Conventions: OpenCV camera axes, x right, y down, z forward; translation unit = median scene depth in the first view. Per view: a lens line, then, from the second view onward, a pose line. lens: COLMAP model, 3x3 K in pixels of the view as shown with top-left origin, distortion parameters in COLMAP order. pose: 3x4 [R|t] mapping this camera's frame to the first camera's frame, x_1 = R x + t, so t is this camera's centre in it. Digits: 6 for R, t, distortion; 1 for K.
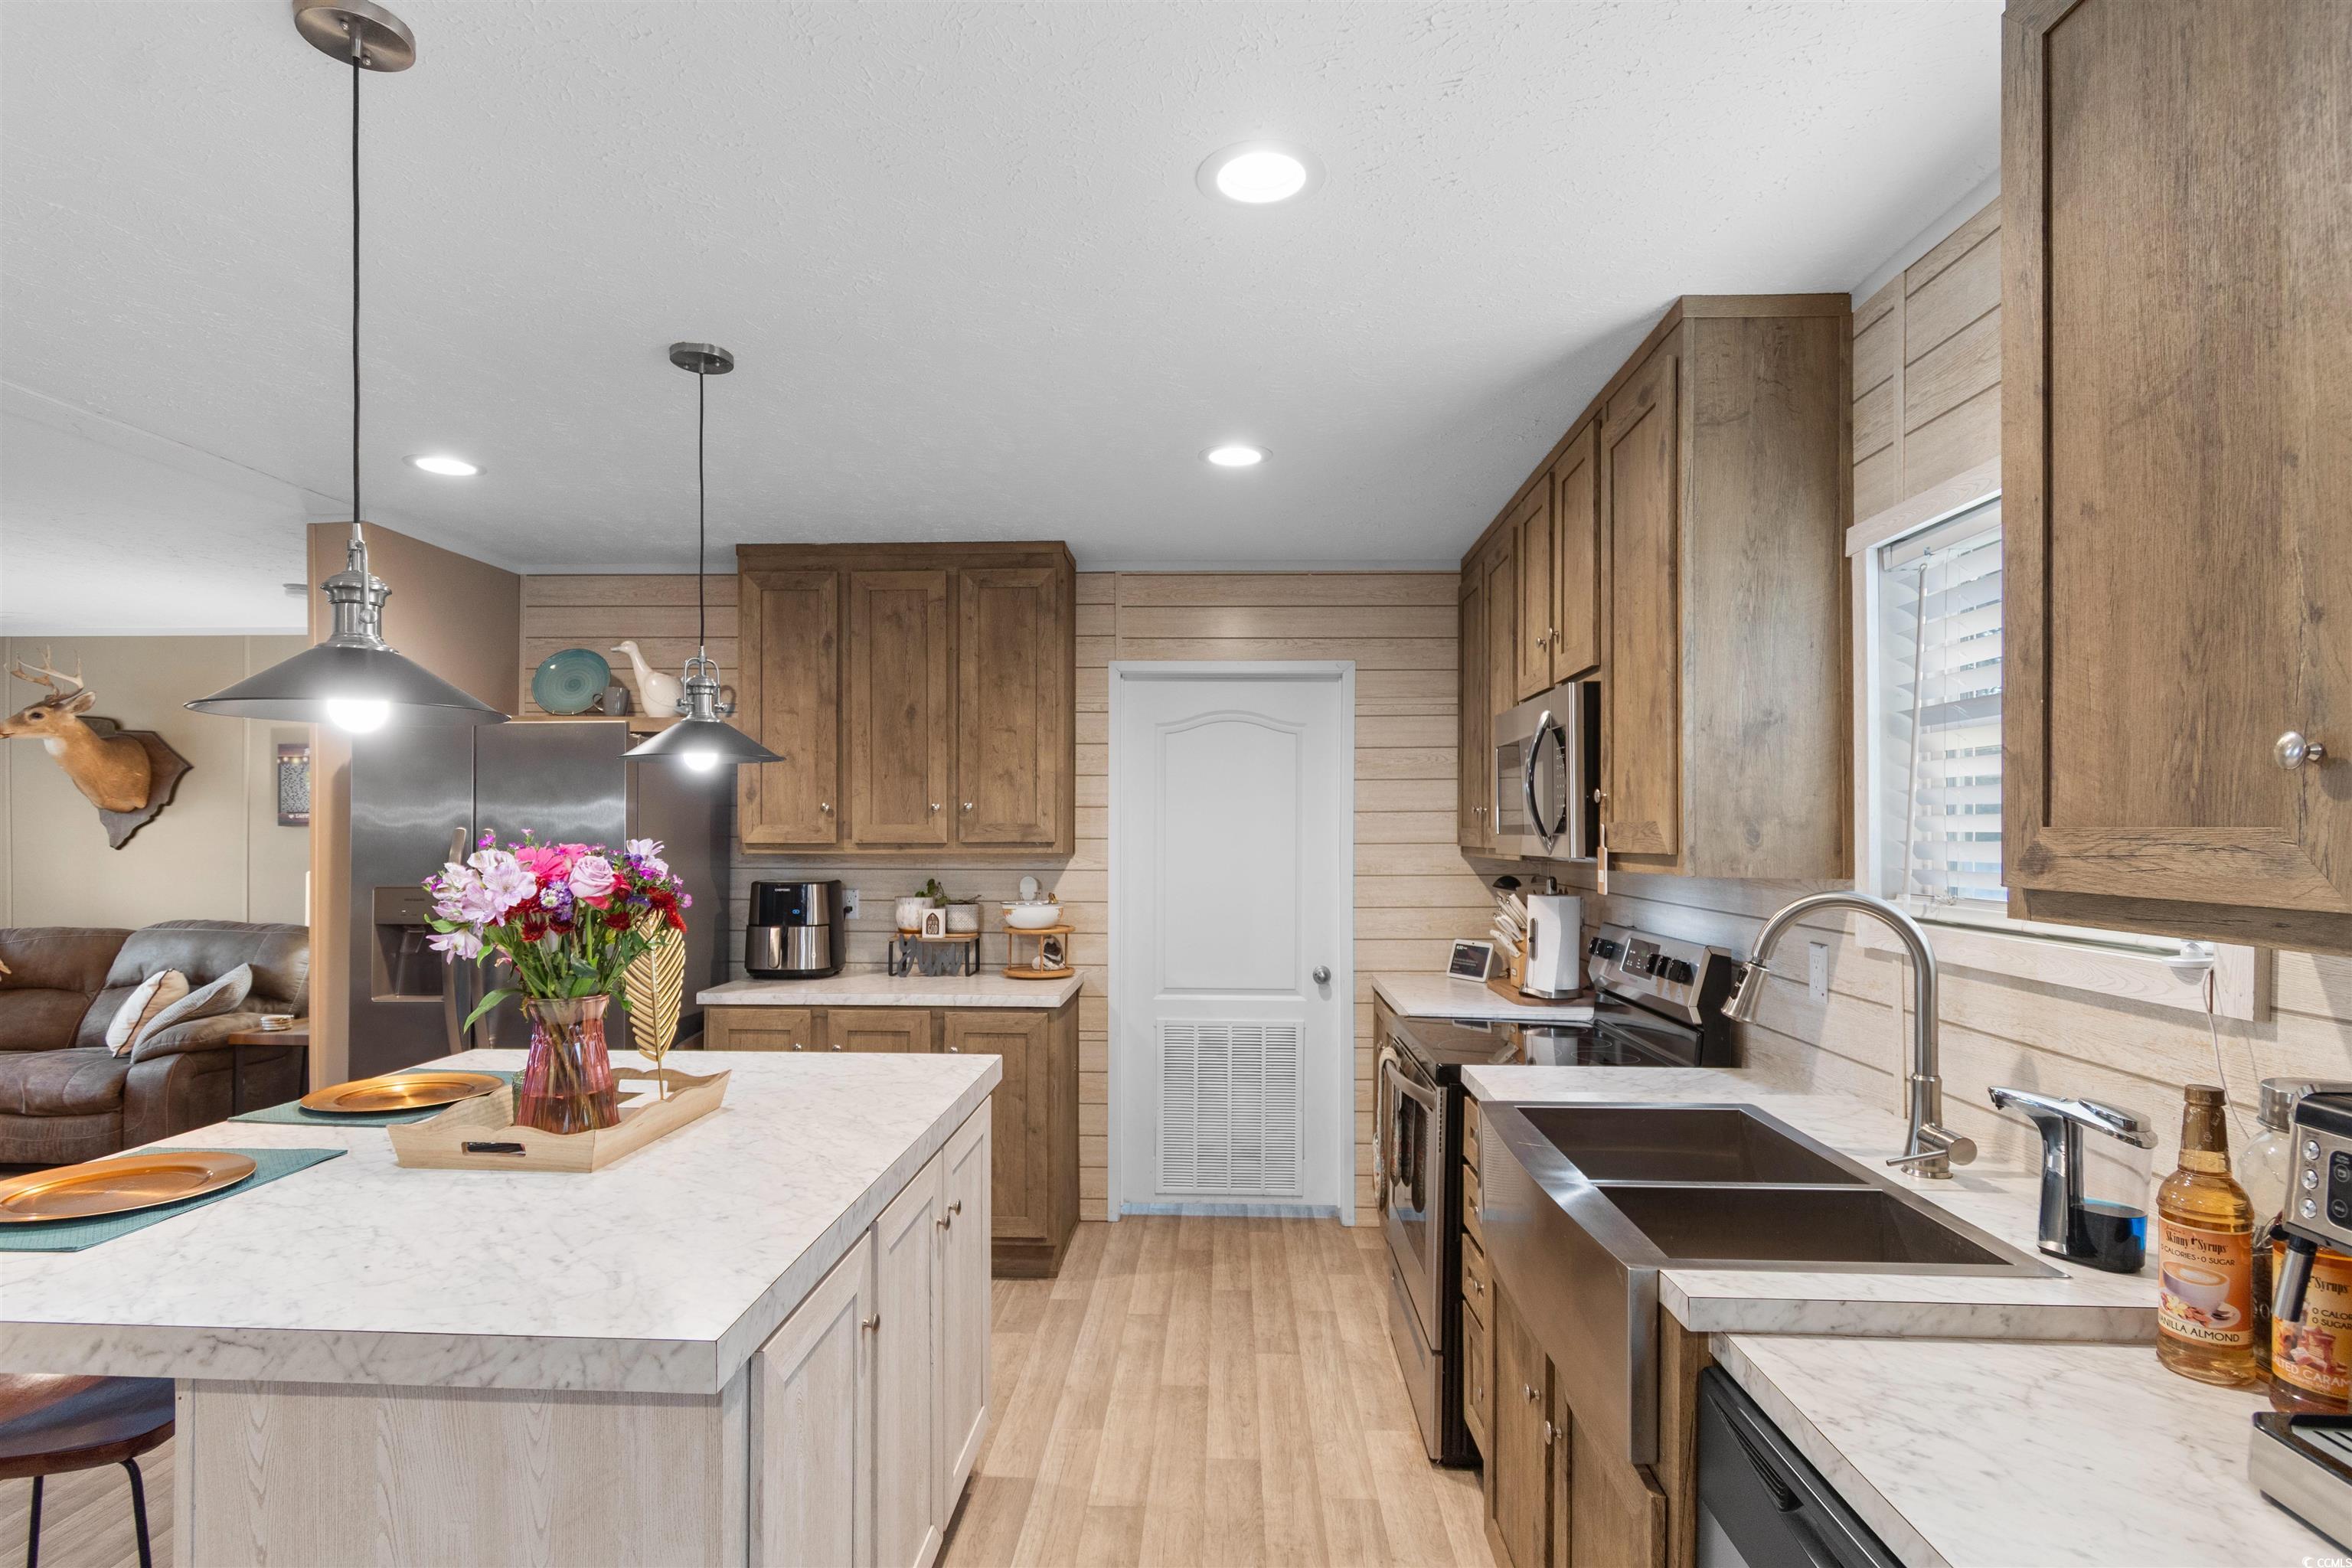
lens RADIAL K [[1189.2, 0, 1174.2], [0, 1189.2, 829.4], [0, 0, 1]] dist [0.001950, -0.001103]
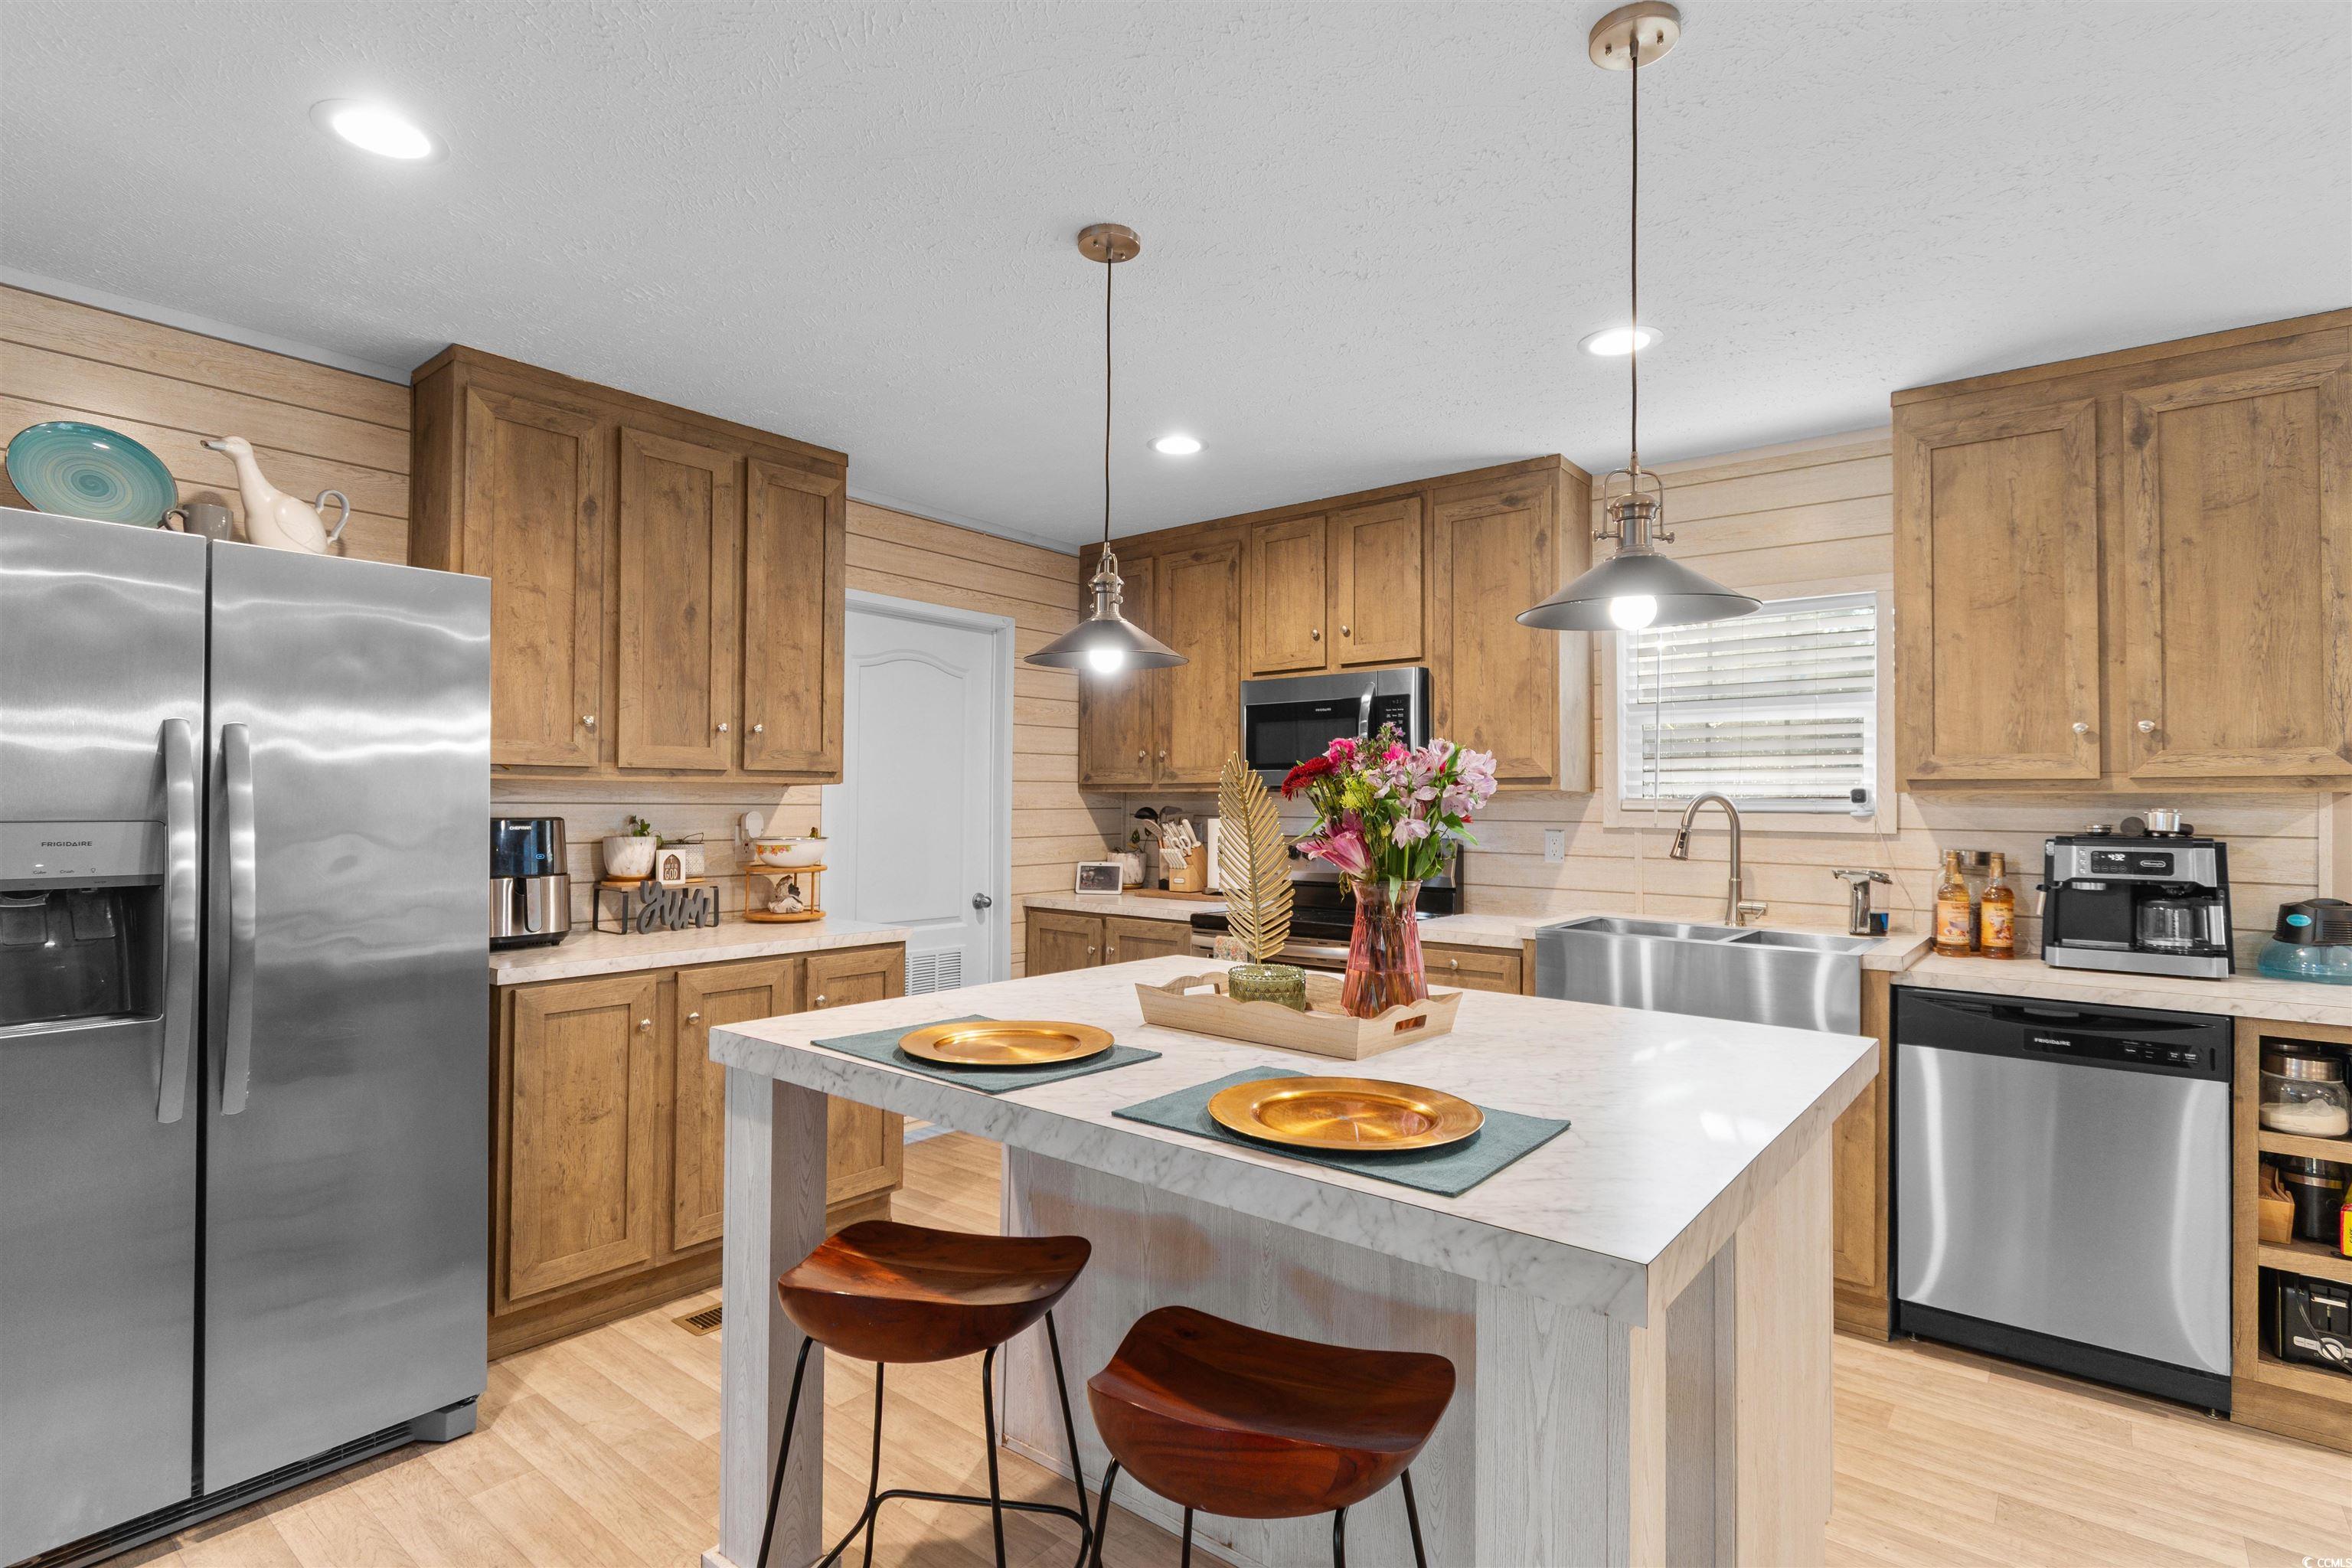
lens RADIAL K [[1142.5, 0, 1176.0], [0, 1142.5, 784.0], [0, 0, 1]] dist [0.001044, -0.001087]
pose [[0.596057, 0.015844, 0.802786, -0.794152], [-0.005974, 0.999865, -0.015299, 0.038592], [-0.802920, 0.004323, 0.596071, 0.298289]]
